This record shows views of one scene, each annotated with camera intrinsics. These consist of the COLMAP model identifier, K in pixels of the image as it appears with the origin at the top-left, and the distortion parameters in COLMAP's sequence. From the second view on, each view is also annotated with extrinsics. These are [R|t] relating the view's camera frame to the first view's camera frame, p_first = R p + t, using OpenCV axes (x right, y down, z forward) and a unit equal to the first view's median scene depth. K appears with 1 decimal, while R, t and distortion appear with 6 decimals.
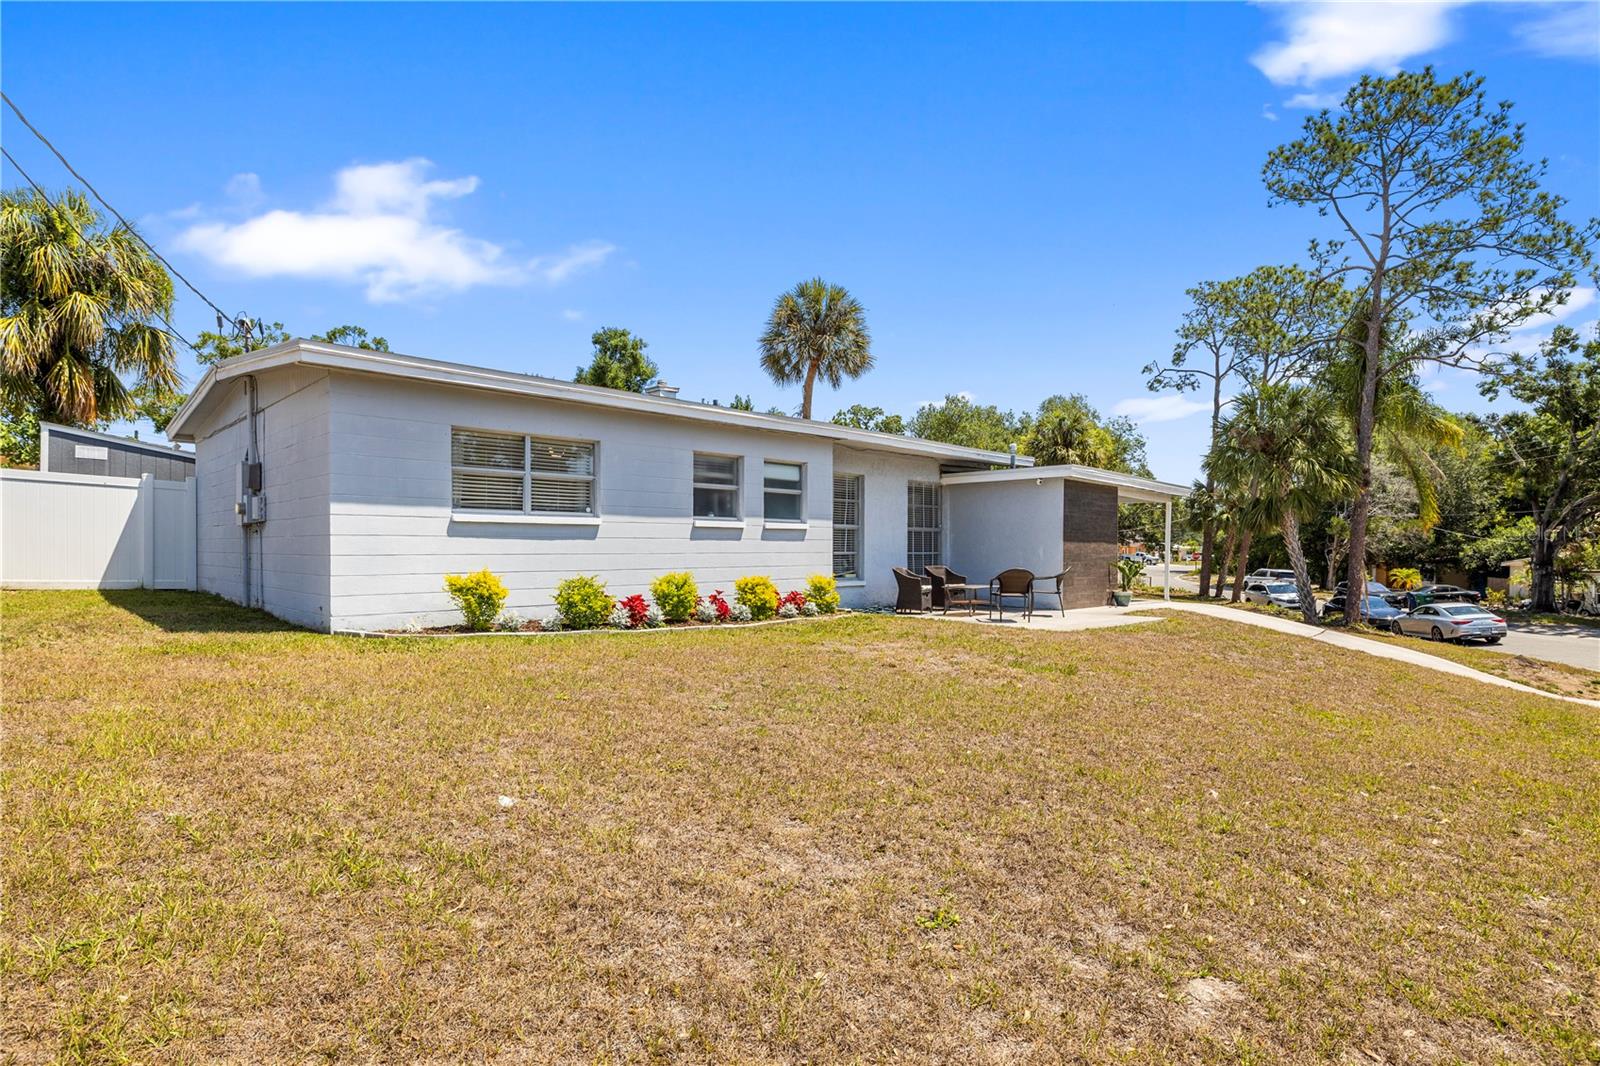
lens RADIAL K [[801.1, 0, 805.3], [0, 801.1, 563.2], [0, 0, 1]] dist [-0.000390, -0.000485]
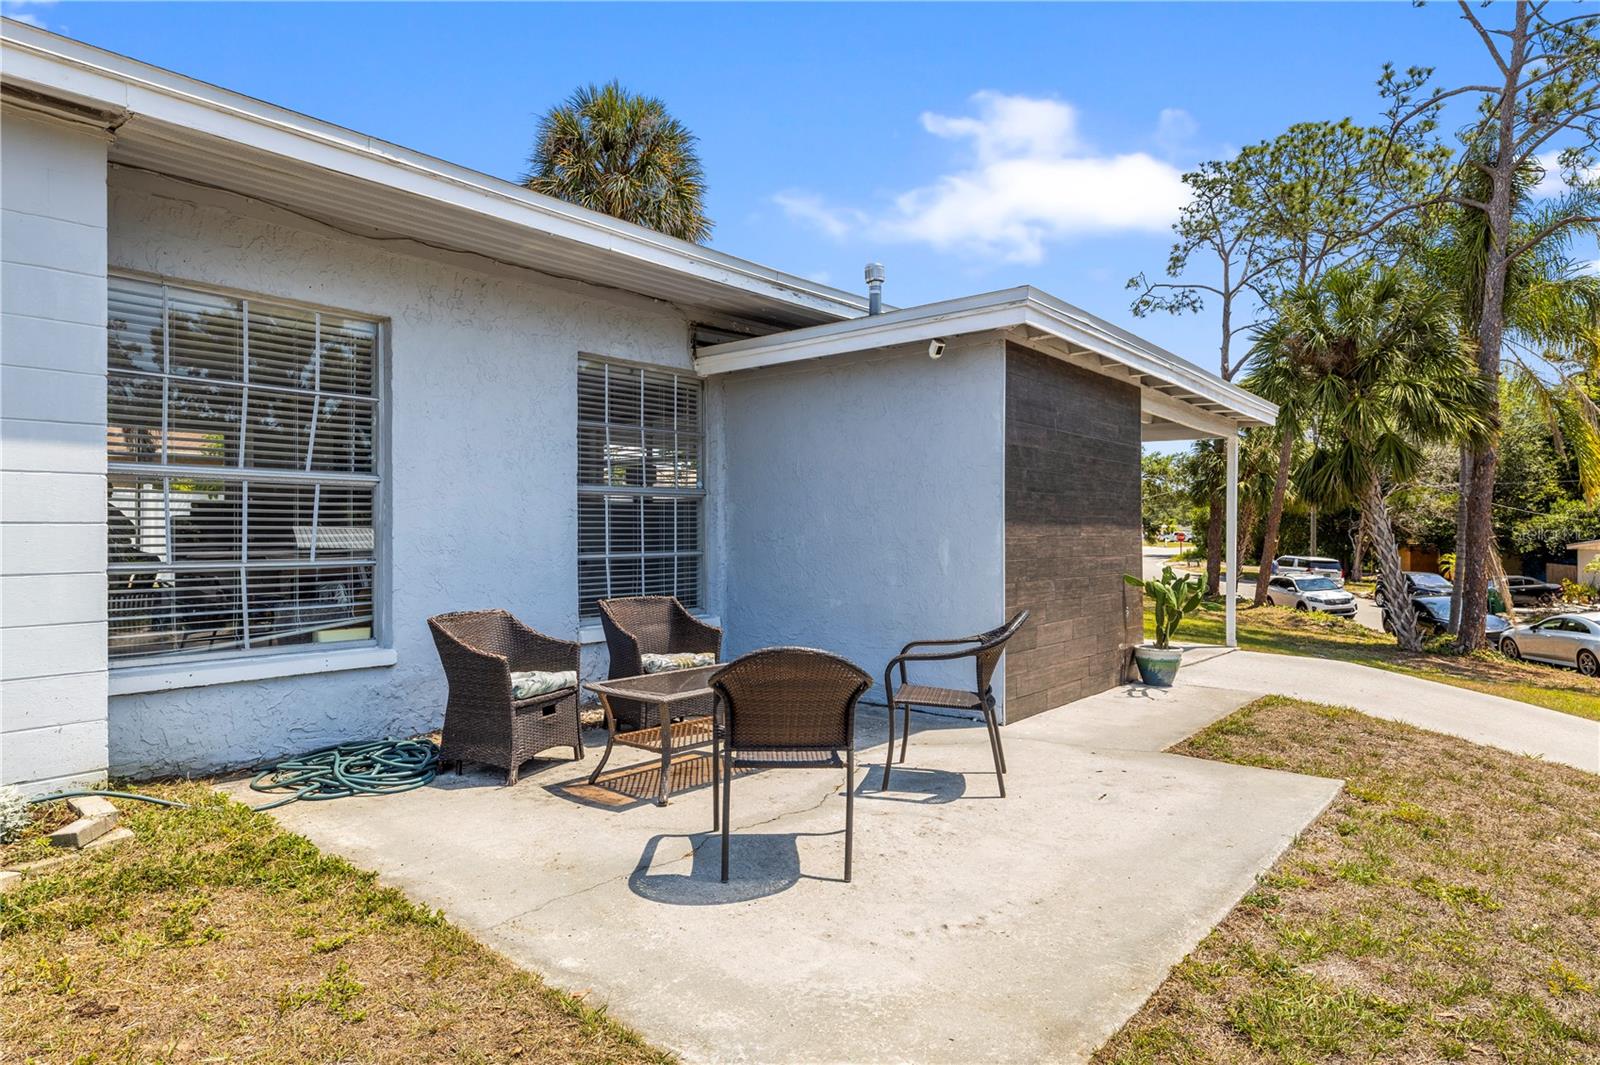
lens RADIAL K [[901.8, 0, 799.7], [0, 901.8, 530.8], [0, 0, 1]] dist [0.005400, -0.000236]
pose [[0.997680, -0.004248, 0.067948, 0.108130], [0.005335, 0.999861, -0.015826, -0.009500], [-0.067871, 0.016152, 0.997563, 0.322960]]
